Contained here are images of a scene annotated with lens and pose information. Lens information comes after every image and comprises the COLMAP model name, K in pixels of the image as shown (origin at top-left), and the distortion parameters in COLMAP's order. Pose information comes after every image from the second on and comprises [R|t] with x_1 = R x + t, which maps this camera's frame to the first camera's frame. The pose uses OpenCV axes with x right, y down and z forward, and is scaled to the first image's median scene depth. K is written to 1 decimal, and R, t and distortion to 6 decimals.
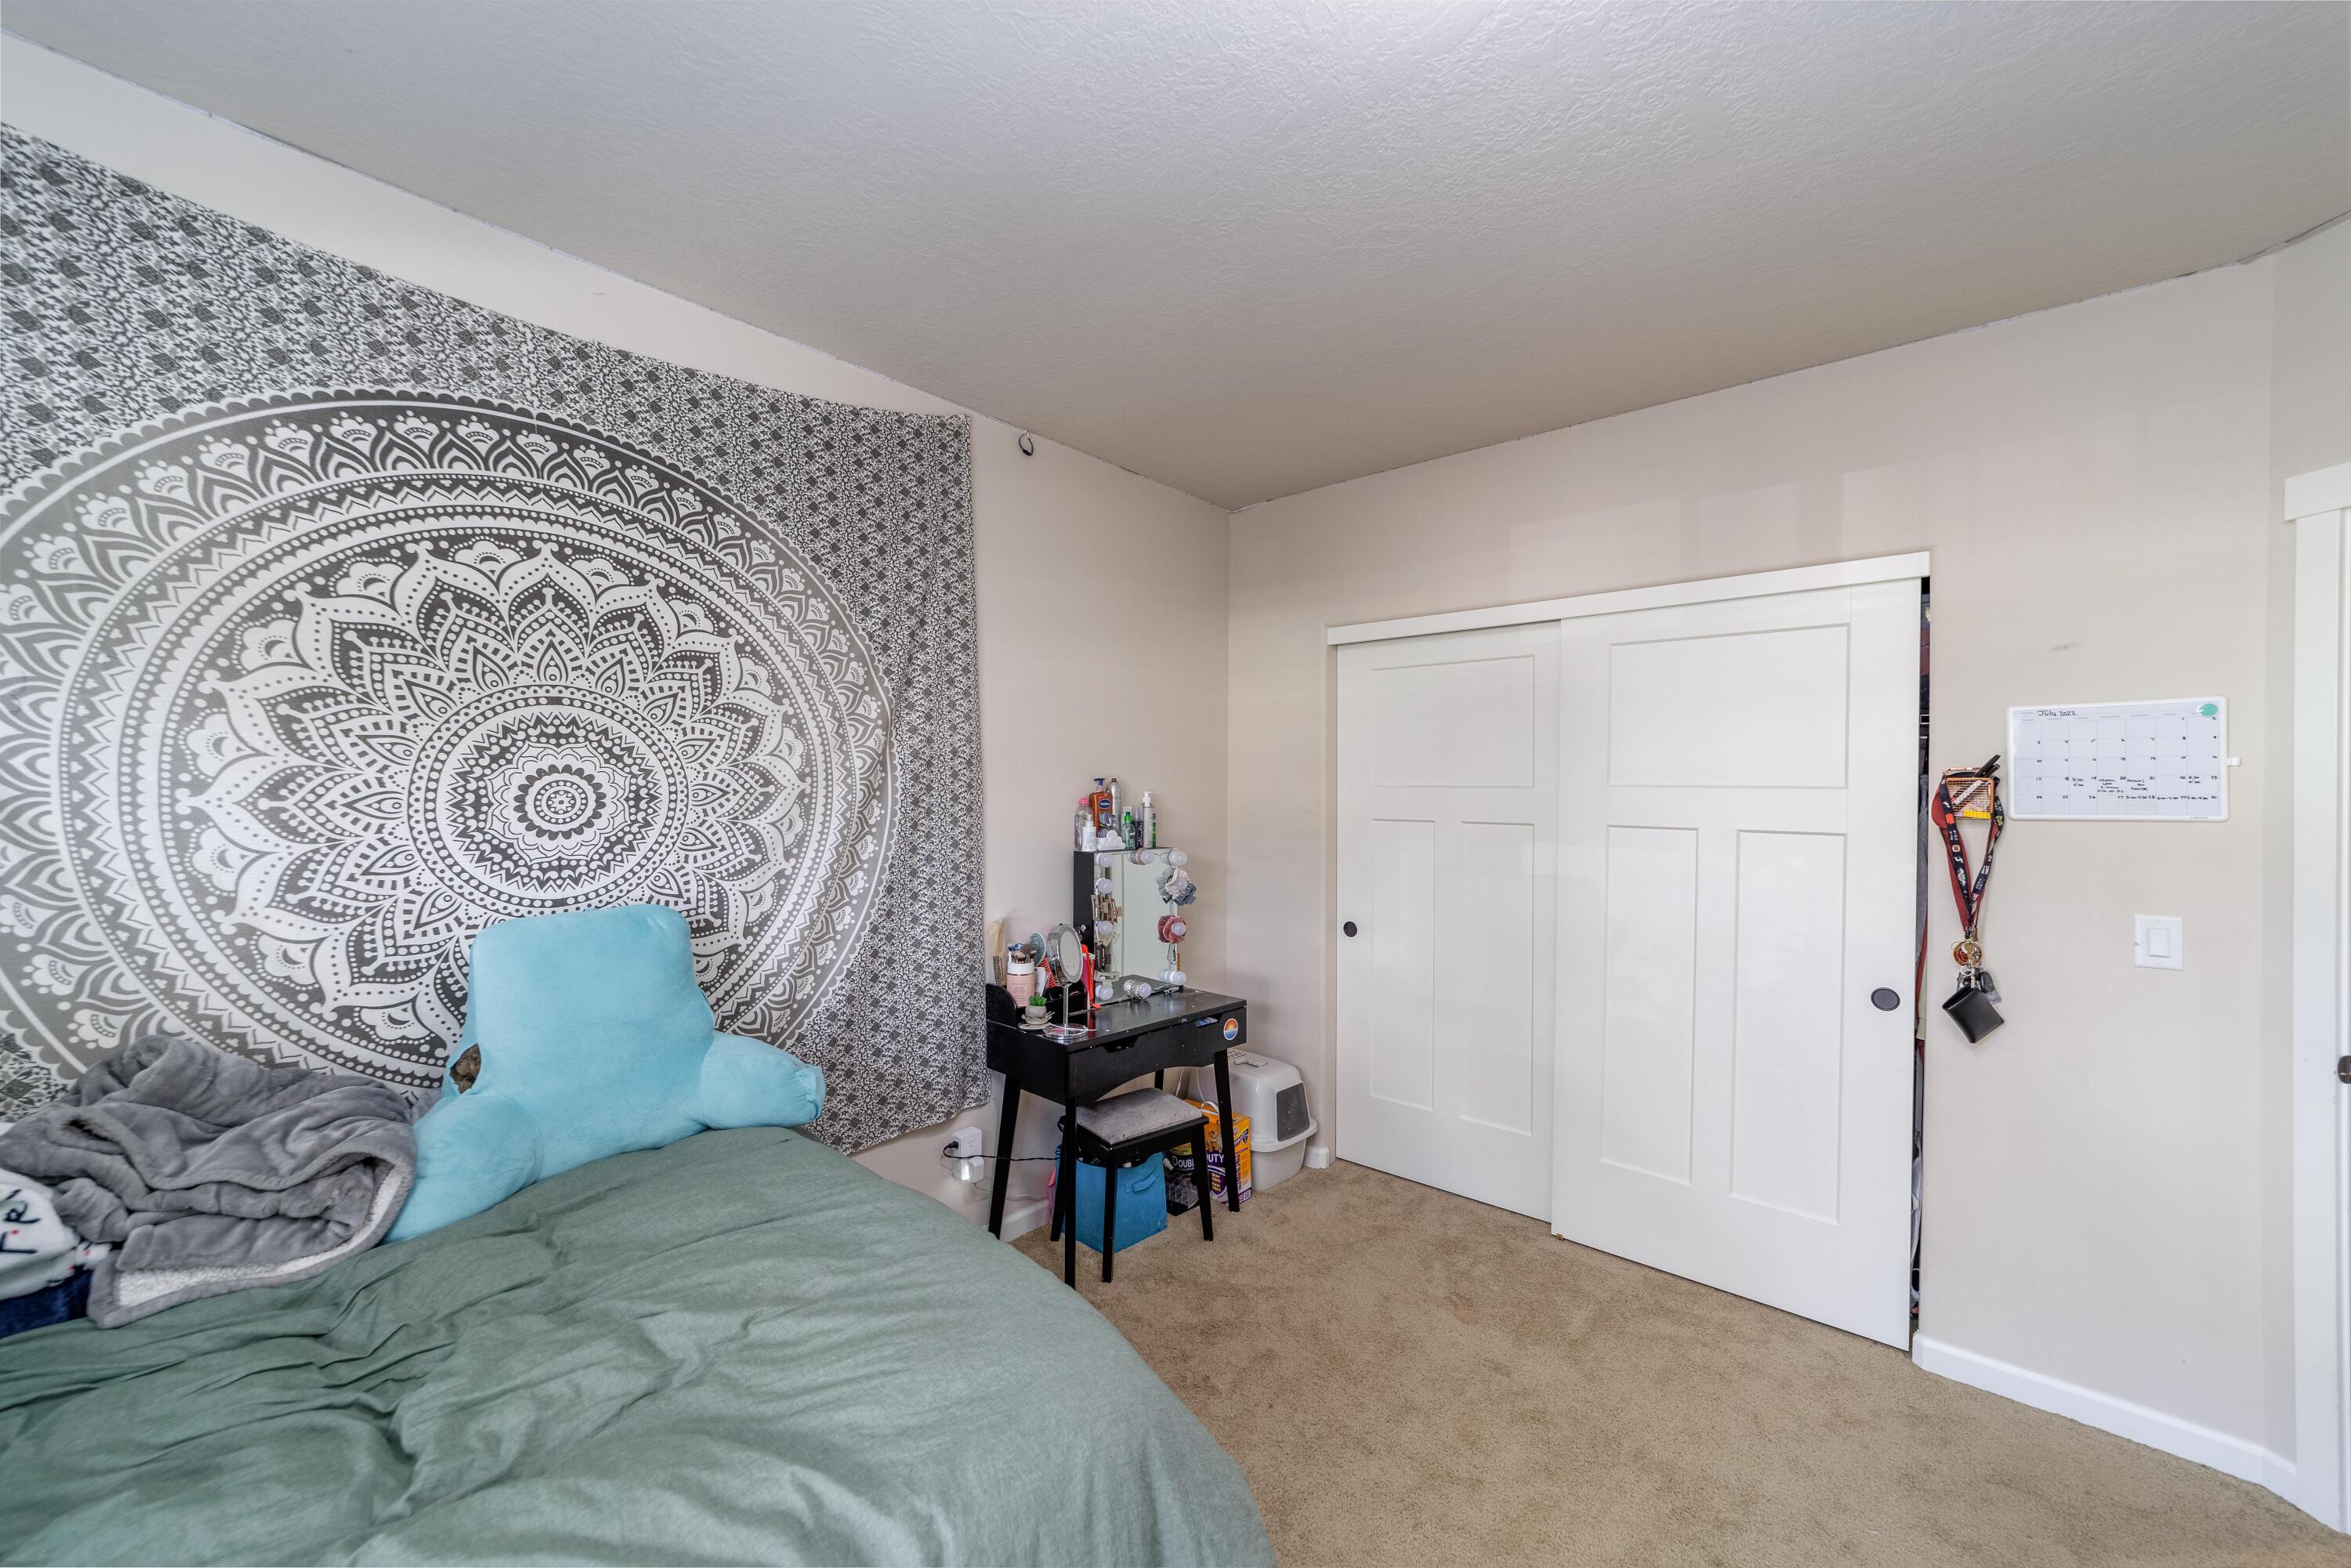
lens RADIAL K [[895.3, 0, 1172.3], [0, 895.3, 788.0], [0, 0, 1]] dist [-0.015438, 0.006197]
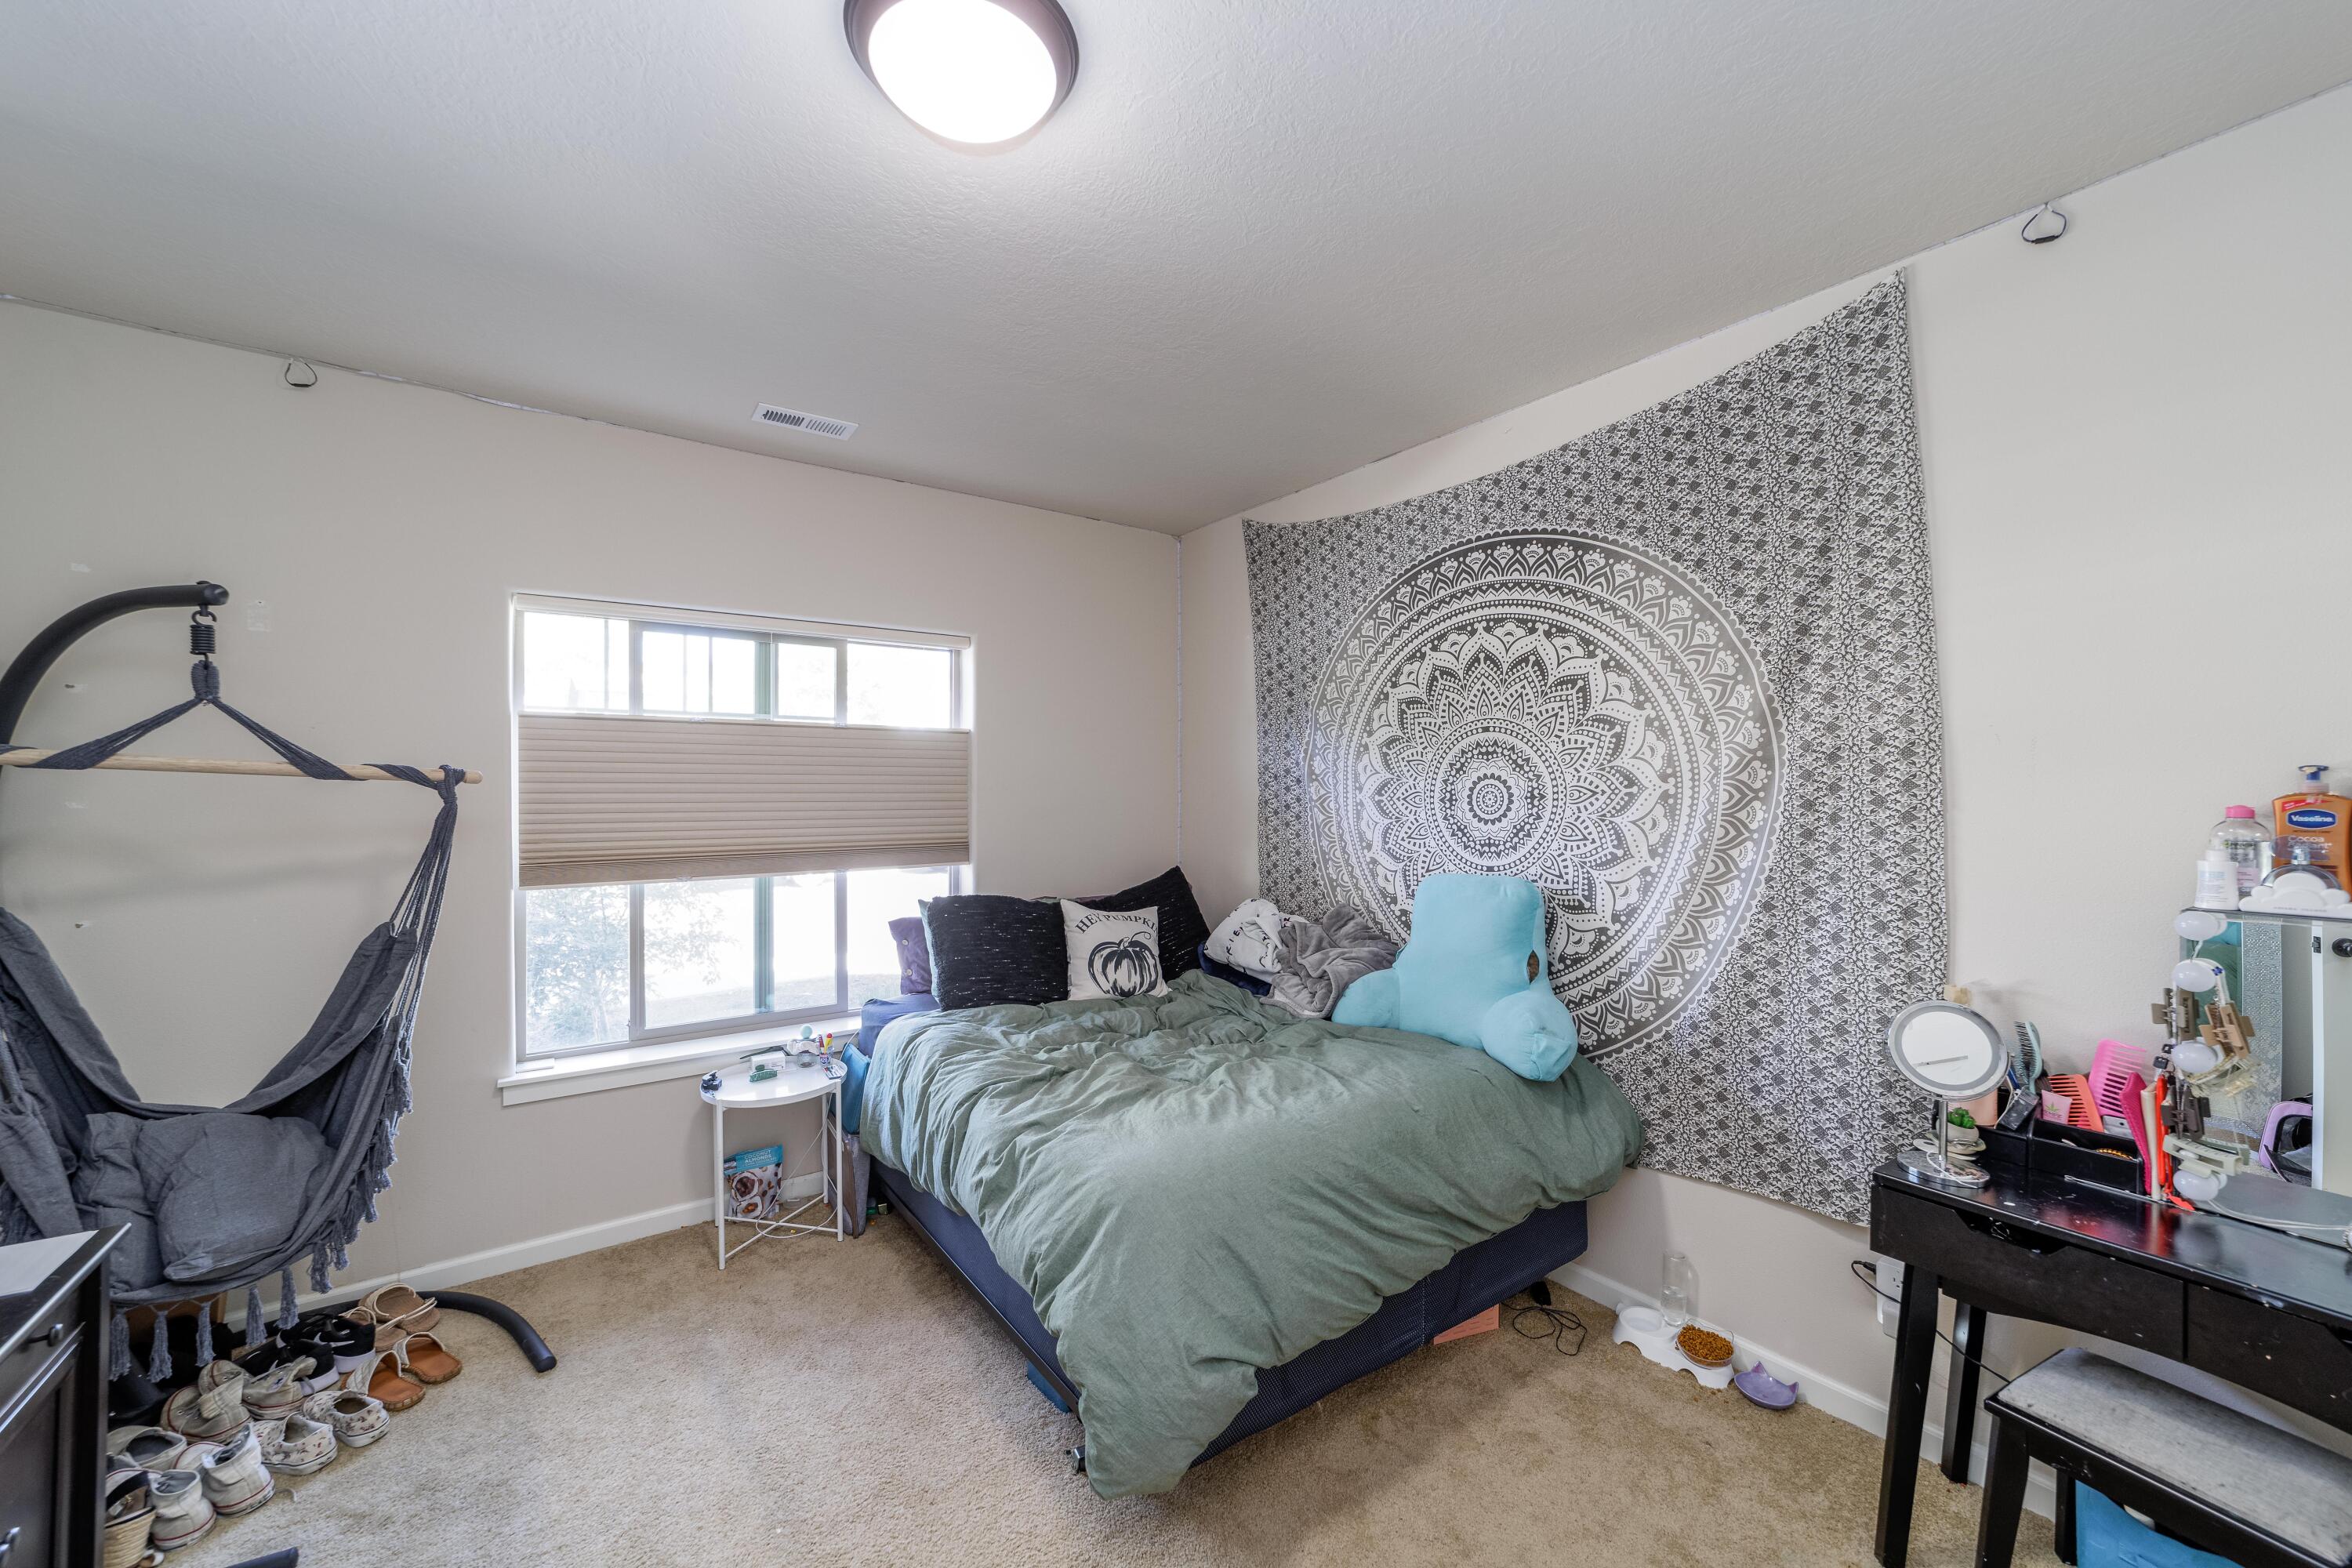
lens RADIAL K [[895.8, 0, 1172.1], [0, 895.8, 785.0], [0, 0, 1]] dist [-0.015438, 0.006197]
pose [[-0.225125, -0.007634, -0.974300, 0.748465], [0.001701, 0.999965, -0.008228, 0.003644], [0.974328, -0.003509, -0.225104, 0.734881]]
